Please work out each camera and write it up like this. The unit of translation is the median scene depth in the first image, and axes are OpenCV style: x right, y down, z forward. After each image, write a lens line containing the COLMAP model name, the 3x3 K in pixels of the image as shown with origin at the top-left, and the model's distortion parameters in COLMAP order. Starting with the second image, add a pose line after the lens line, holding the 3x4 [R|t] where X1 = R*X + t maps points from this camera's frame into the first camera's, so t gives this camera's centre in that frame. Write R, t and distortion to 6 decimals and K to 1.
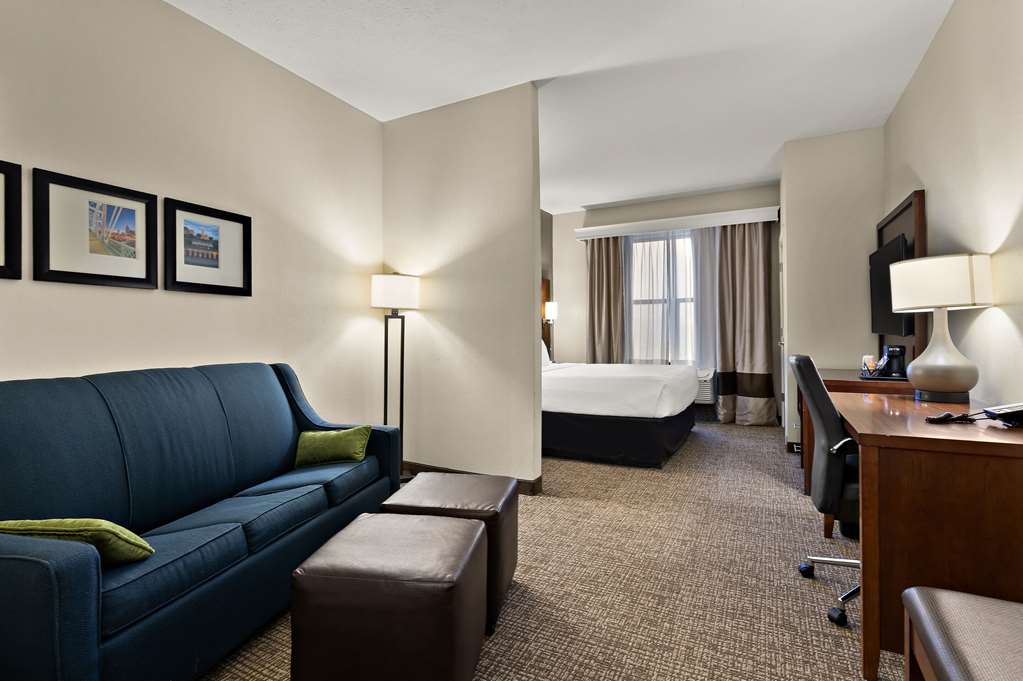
lens RADIAL K [[491.5, 0, 511.5], [0, 491.5, 340.5], [0, 0, 1]] dist [-0.000112, 0.000026]
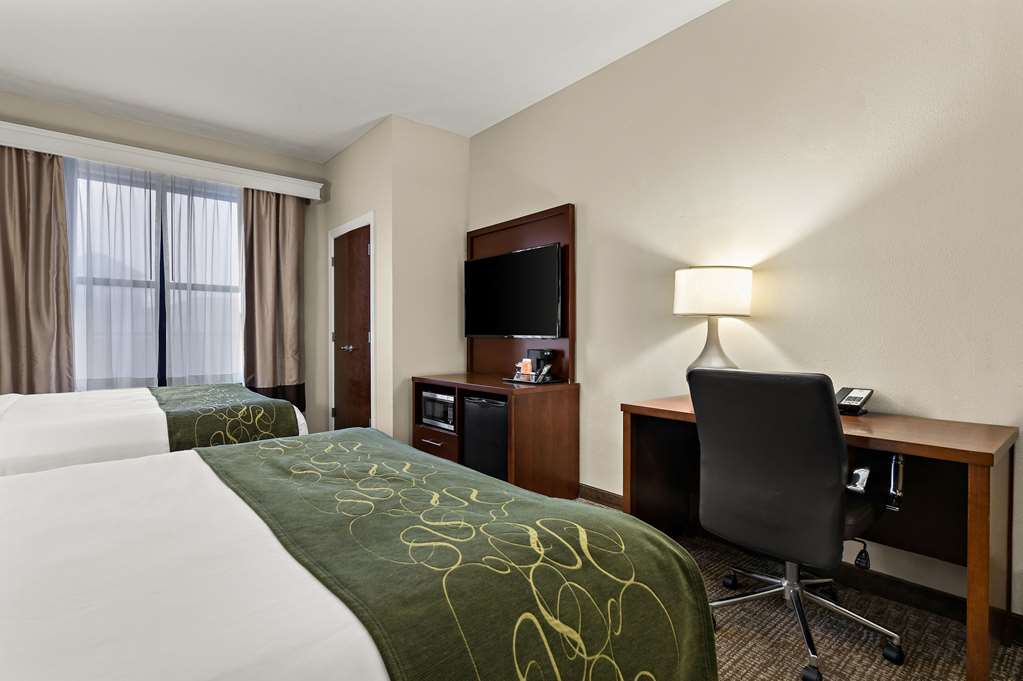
lens RADIAL K [[481.4, 0, 584.6], [0, 481.4, 342.5], [0, 0, 1]] dist [-0.001294, -0.000950]
pose [[0.369012, 0.001162, 0.929424, -0.060470], [0.003925, 0.999988, -0.002809, -0.001731], [-0.929416, 0.004684, 0.369003, 0.270808]]
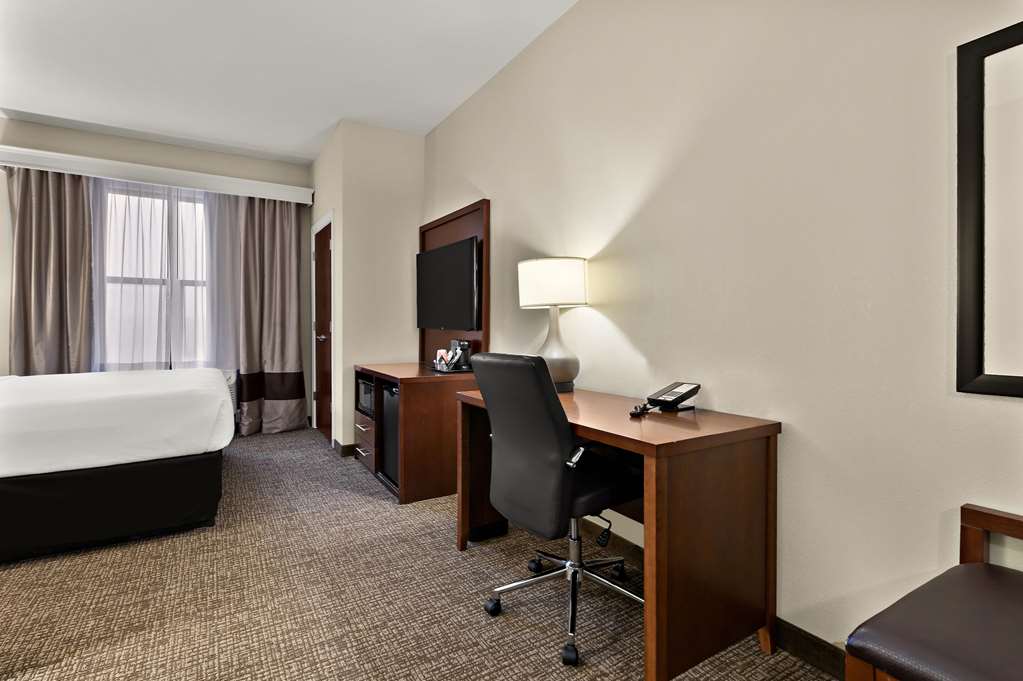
lens RADIAL K [[486.5, 0, 512.6], [0, 486.5, 331.8], [0, 0, 1]] dist [0.001404, 0.000069]
pose [[0.523057, 0.000195, 0.852298, -0.035793], [0.004508, 0.999985, -0.002995, -0.001798], [-0.852286, 0.005408, 0.523048, 0.192037]]
